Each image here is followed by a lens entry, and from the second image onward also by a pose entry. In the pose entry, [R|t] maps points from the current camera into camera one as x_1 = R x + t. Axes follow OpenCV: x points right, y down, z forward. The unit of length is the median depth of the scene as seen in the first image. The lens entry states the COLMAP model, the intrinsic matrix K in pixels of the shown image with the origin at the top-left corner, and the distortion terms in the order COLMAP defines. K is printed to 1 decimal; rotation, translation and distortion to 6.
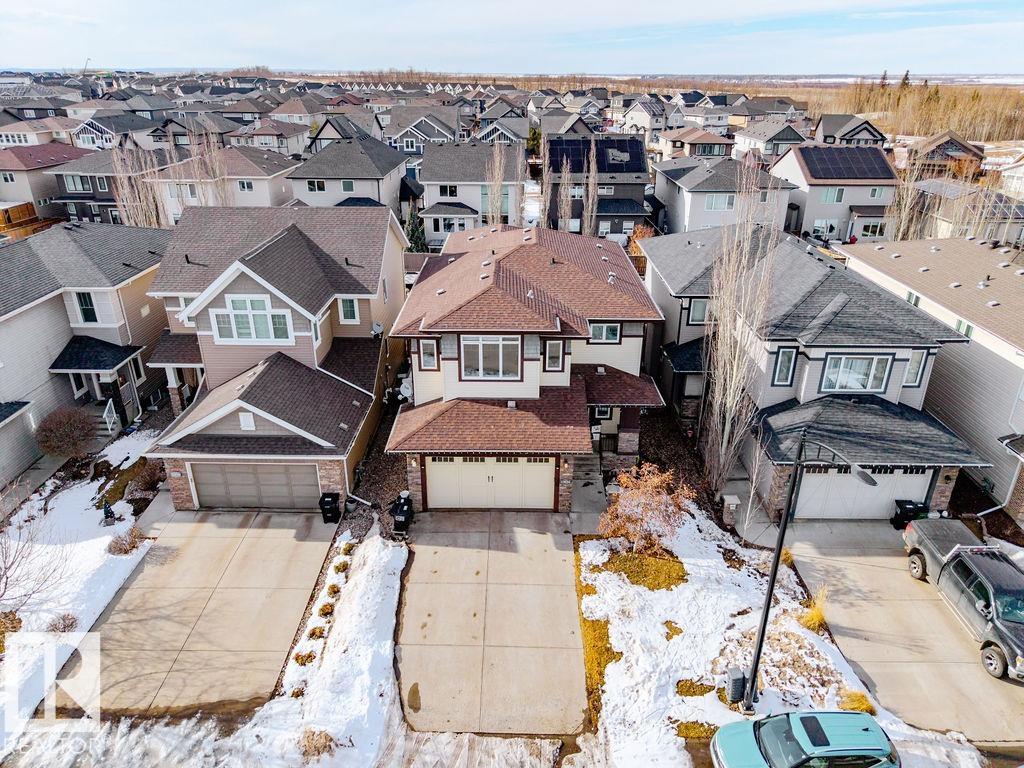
lens RADIAL K [[685.2, 0, 512.0], [0, 685.2, 384.0], [0, 0, 1]] dist [0.063739, -0.102033]
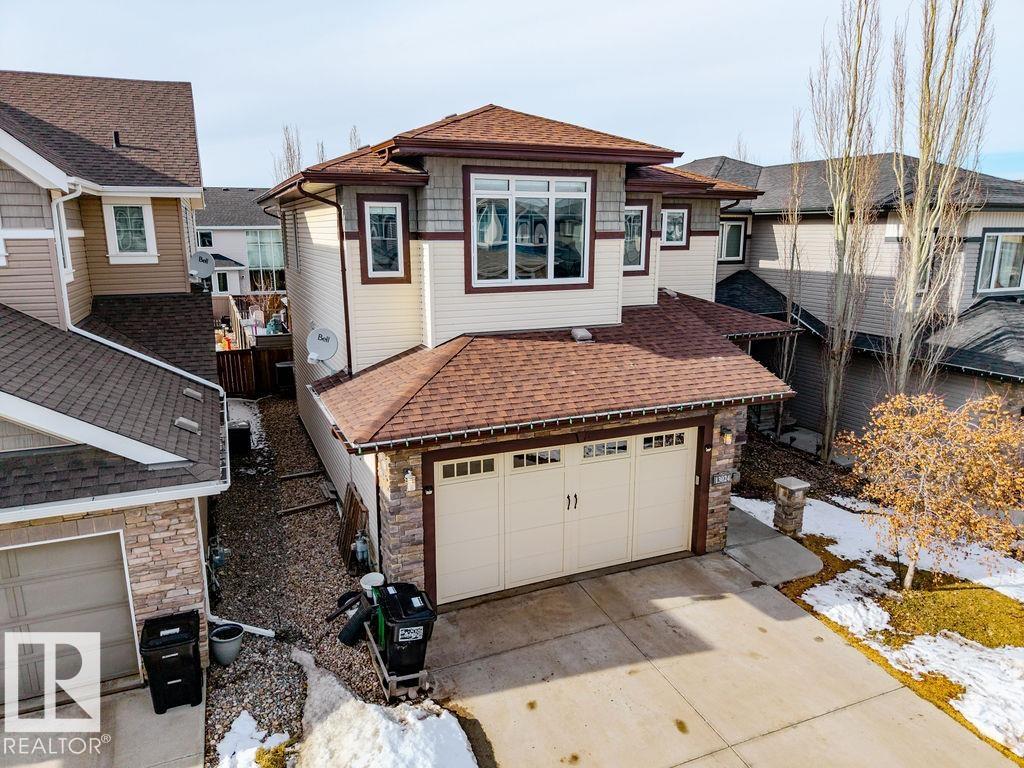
lens RADIAL K [[689.6, 0, 510.6], [0, 689.6, 387.7], [0, 0, 1]] dist [-0.001214, -0.004308]
pose [[0.915189, -0.095274, 0.391602, -0.236670], [0.169644, 0.972451, -0.159876, 0.134858], [-0.365581, 0.212750, 0.906139, 0.620716]]
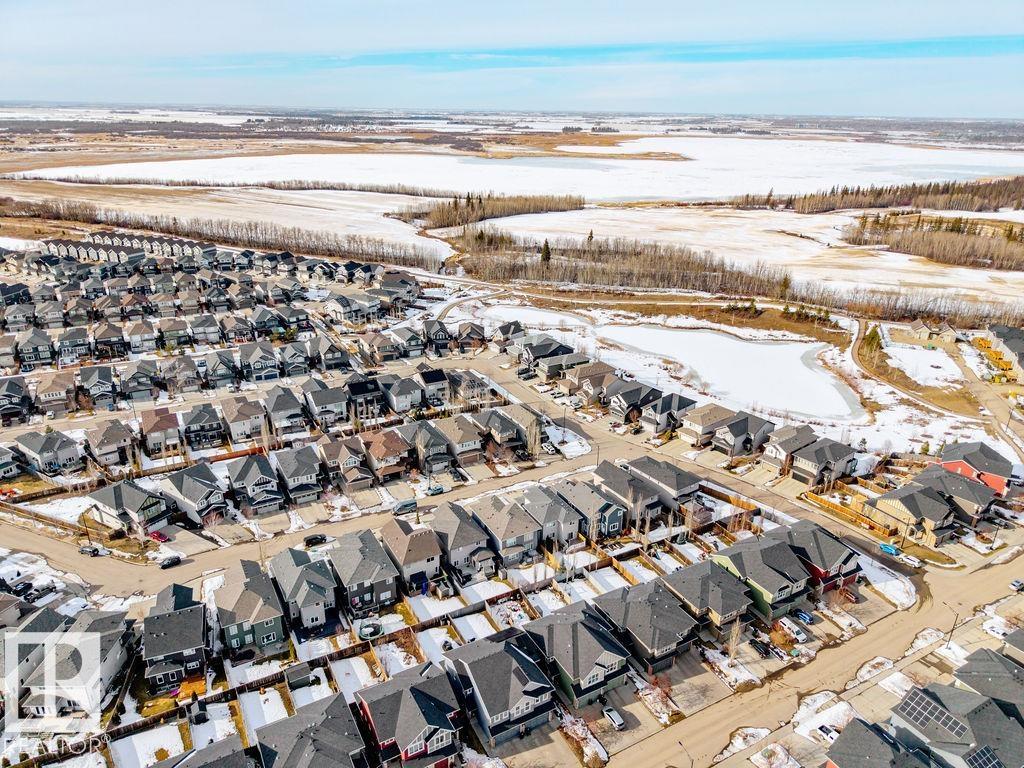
lens RADIAL K [[689.6, 0, 510.6], [0, 689.6, 387.7], [0, 0, 1]] dist [-0.001214, -0.004308]
pose [[0.869745, -0.180786, 0.459194, -2.116818], [0.198113, 0.980121, 0.010636, -0.603869], [-0.451989, 0.081722, 0.888272, -6.076738]]
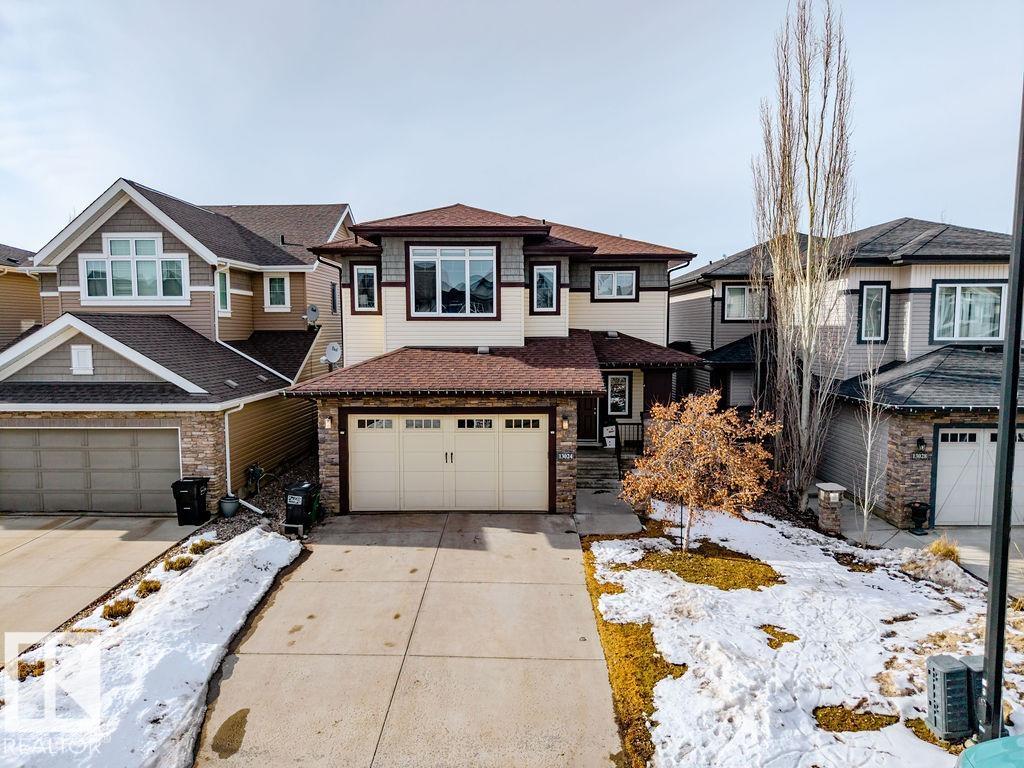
lens RADIAL K [[687.4, 0, 512.0], [0, 687.4, 384.0], [0, 0, 1]] dist [0.011440, 0.002262]
pose [[0.999970, -0.004629, -0.006204, 0.032915], [0.002286, 0.942340, -0.334650, 0.296400], [0.007395, 0.334625, 0.942322, 0.383375]]
